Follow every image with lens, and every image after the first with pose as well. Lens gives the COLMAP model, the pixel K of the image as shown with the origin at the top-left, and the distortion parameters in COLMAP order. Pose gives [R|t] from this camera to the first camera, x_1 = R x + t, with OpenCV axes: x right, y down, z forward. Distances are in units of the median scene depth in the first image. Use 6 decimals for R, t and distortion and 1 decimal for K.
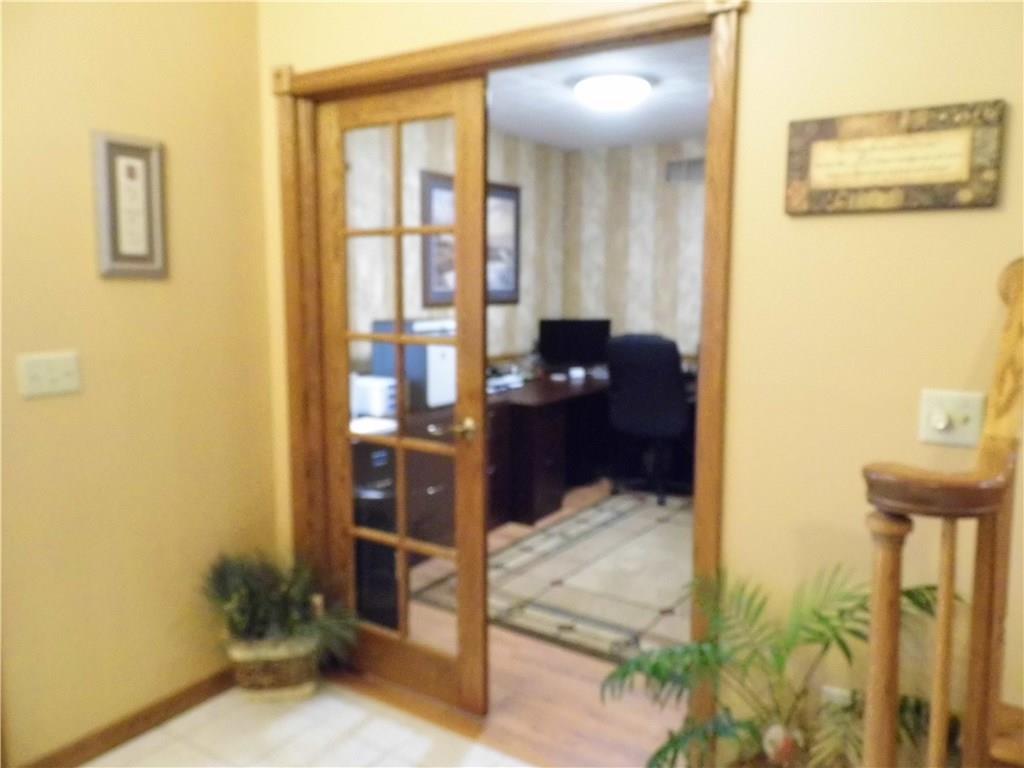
lens RADIAL K [[765.6, 0, 512.0], [0, 765.6, 384.0], [0, 0, 1]] dist [-0.015899, 0.006081]
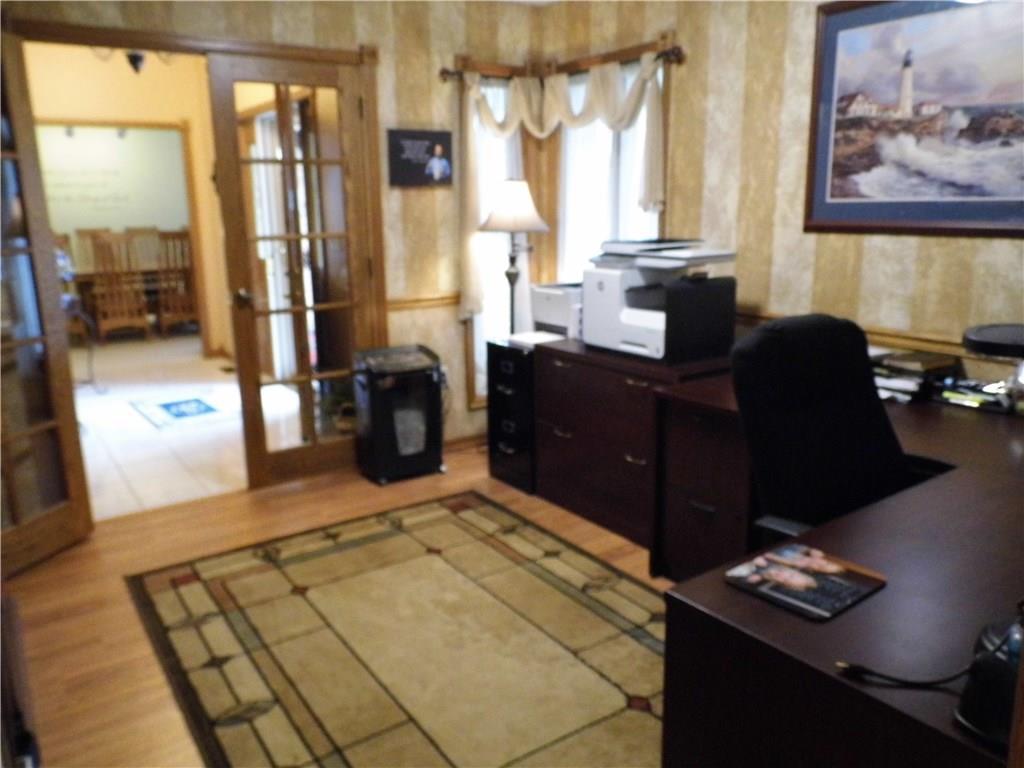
lens RADIAL K [[765.6, 0, 512.0], [0, 765.6, 384.0], [0, 0, 1]] dist [-0.015899, 0.006081]
pose [[-0.336217, 0.216557, -0.916549, 0.685244], [-0.110604, 0.957390, 0.266779, -0.140029], [0.935267, 0.191069, -0.297939, 1.149464]]
